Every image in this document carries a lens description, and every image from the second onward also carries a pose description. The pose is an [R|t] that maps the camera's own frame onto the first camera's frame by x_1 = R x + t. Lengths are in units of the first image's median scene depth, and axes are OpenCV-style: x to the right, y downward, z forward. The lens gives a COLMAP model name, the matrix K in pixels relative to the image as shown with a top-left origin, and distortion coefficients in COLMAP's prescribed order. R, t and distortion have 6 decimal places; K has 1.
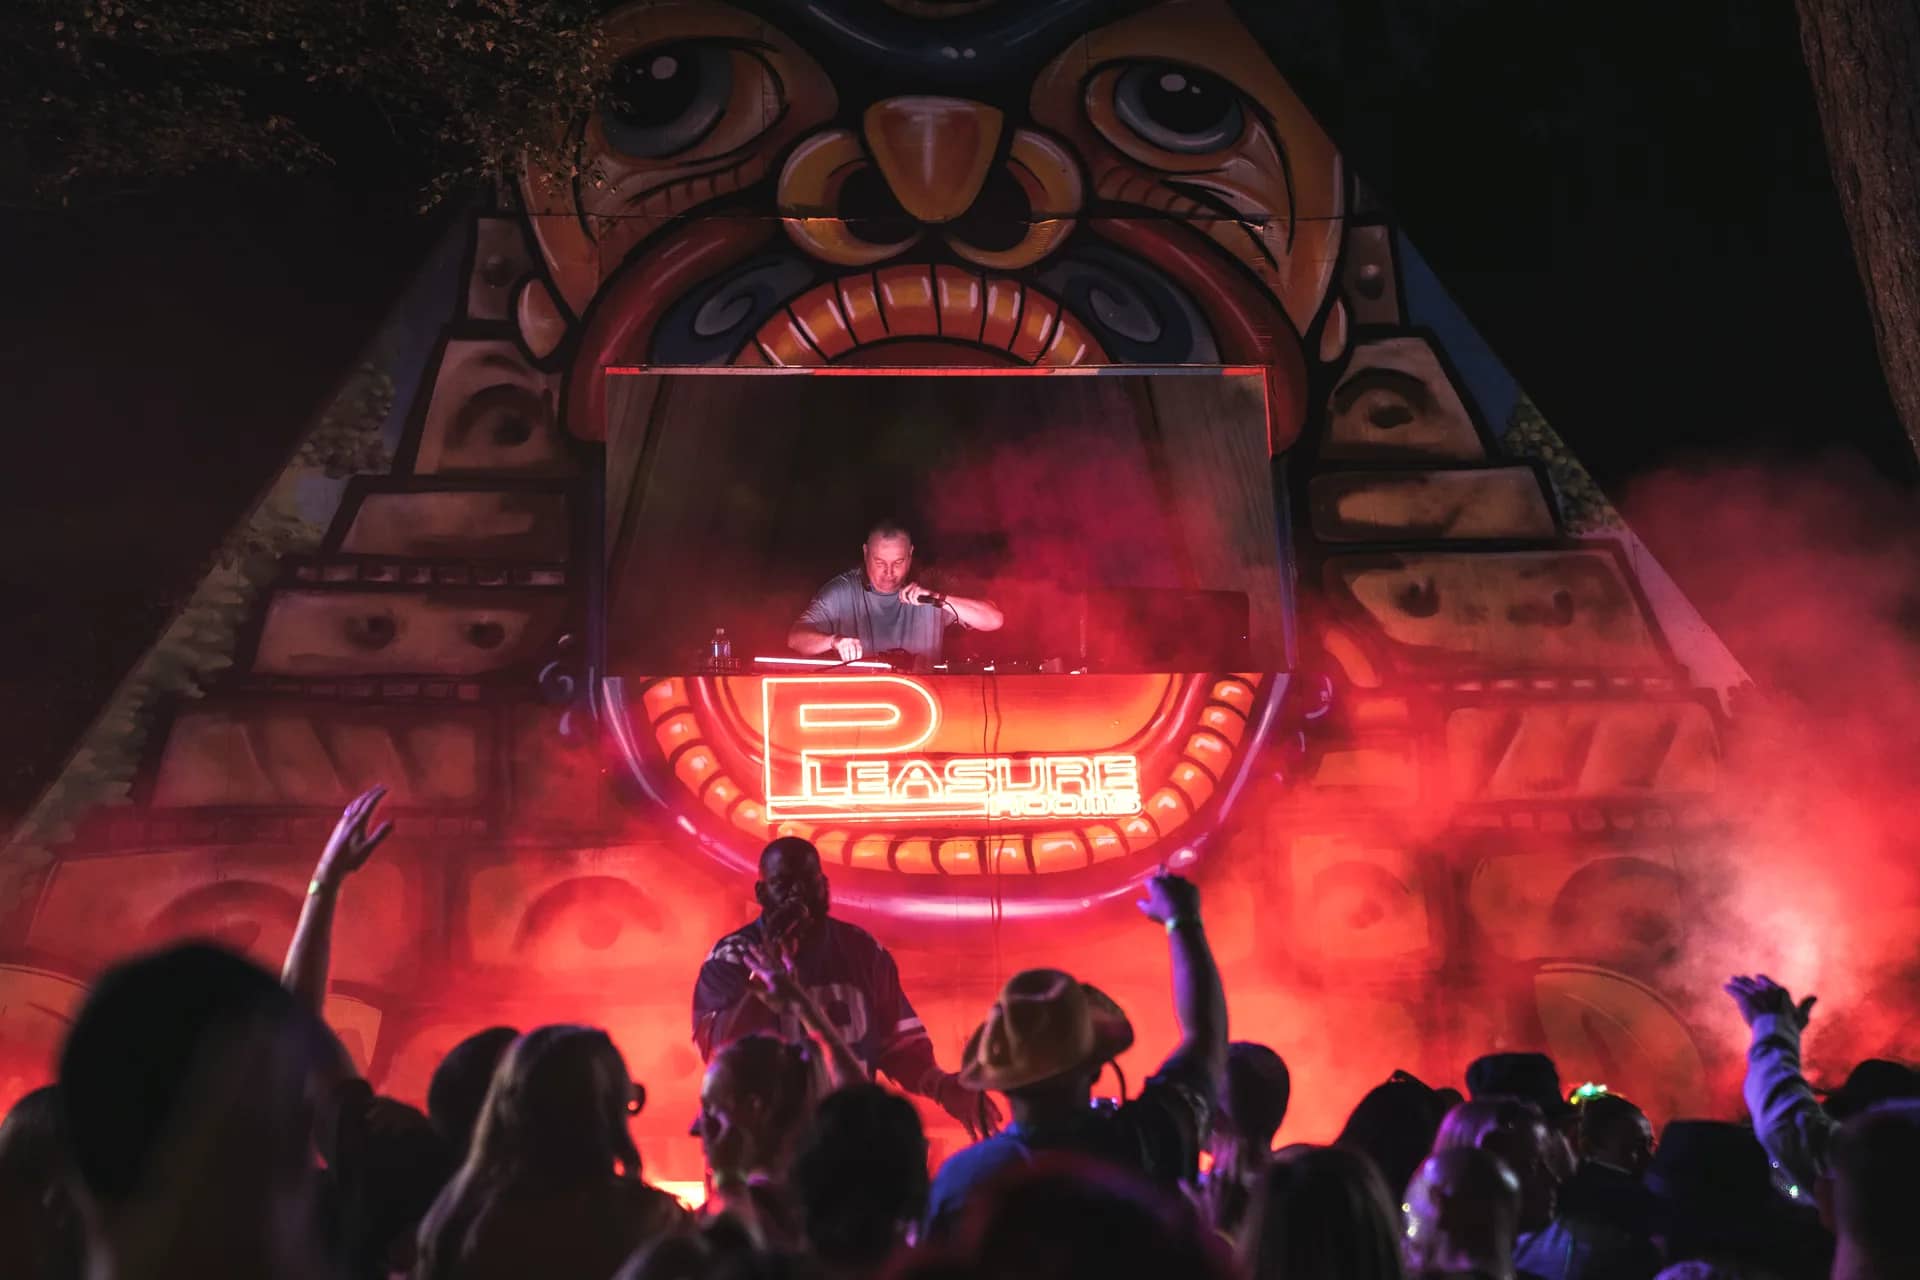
lens RADIAL K [[3631.0, 0, 958.2], [0, 3631.0, 644.8], [0, 0, 1]] dist [0.373341, 0.000000]
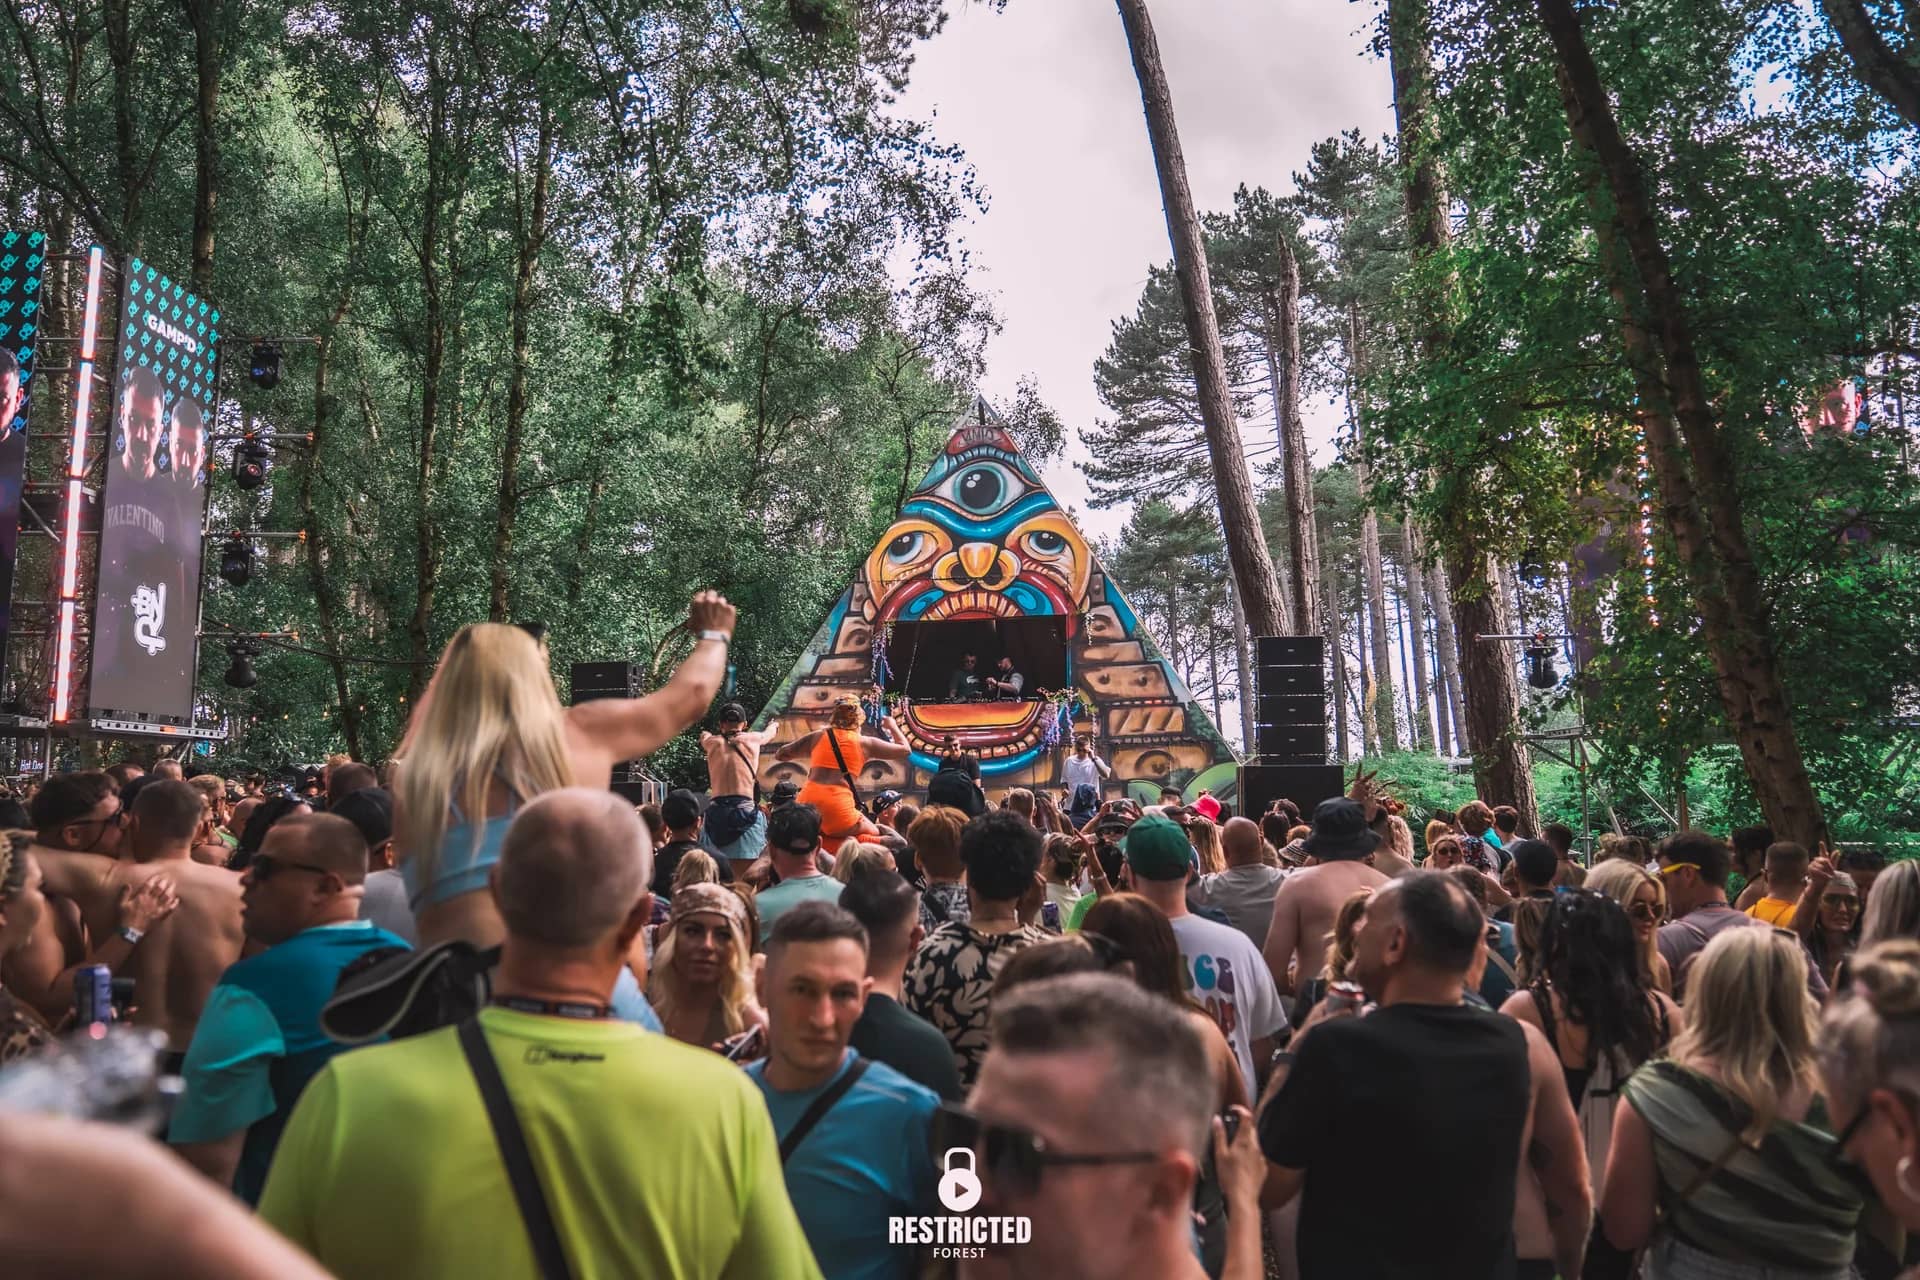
lens RADIAL K [[1342.2, 0, 952.6], [0, 1342.2, 654.9], [0, 0, 1]] dist [-0.096206, -0.005454]
pose [[0.976511, -0.030961, -0.213233, 0.263709], [0.028634, 0.999492, -0.013993, -0.022655], [0.213558, 0.007558, 0.976901, -0.321209]]
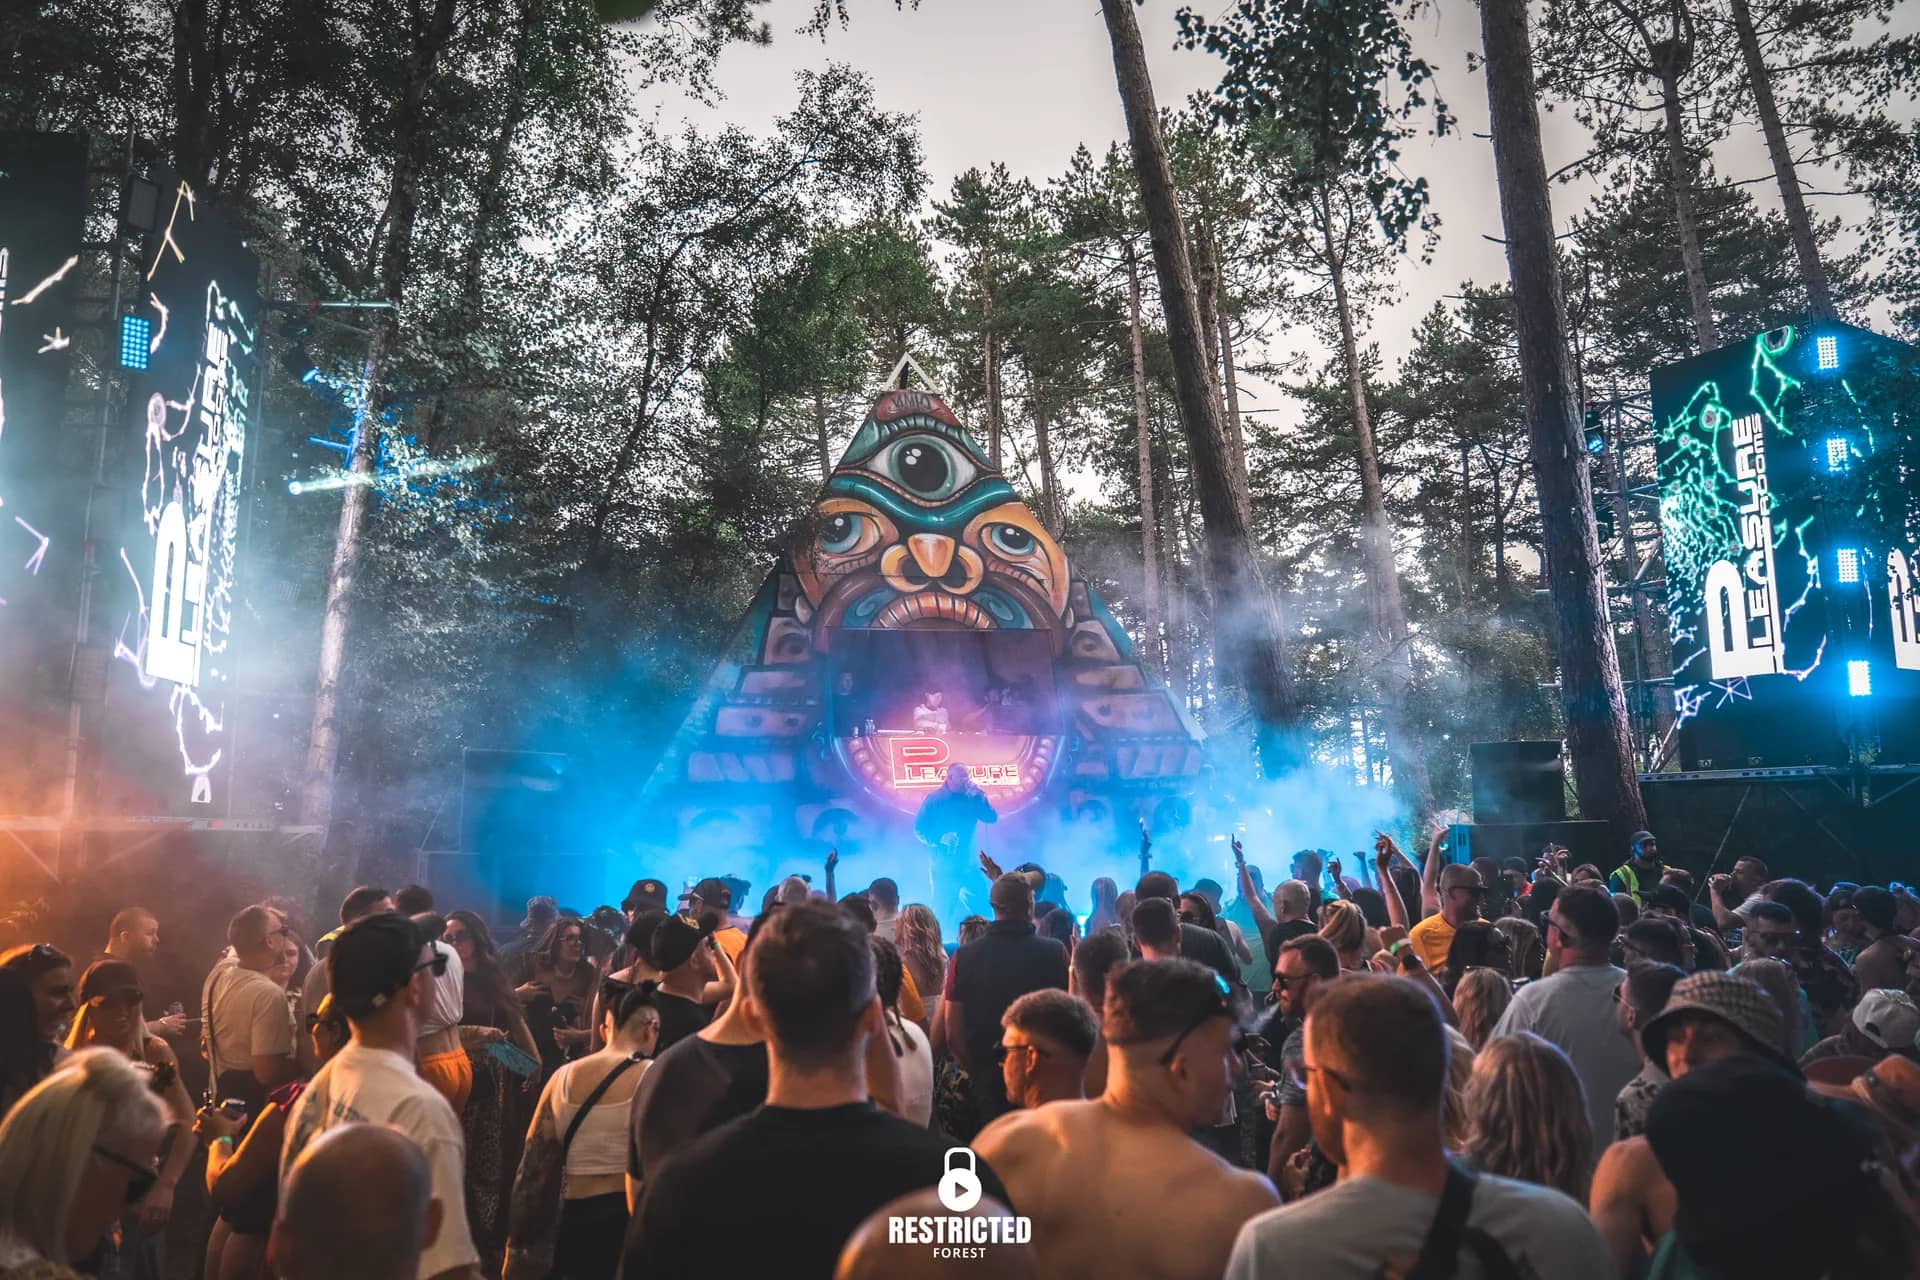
lens RADIAL K [[1342.2, 0, 960.1], [0, 1342.2, 648.2], [0, 0, 1]] dist [-0.096206, -0.005454]
pose [[0.981782, 0.011156, 0.189684, -0.195603], [-0.004421, 0.999346, -0.035896, -0.023124], [-0.189960, 0.034403, 0.981189, -0.042397]]
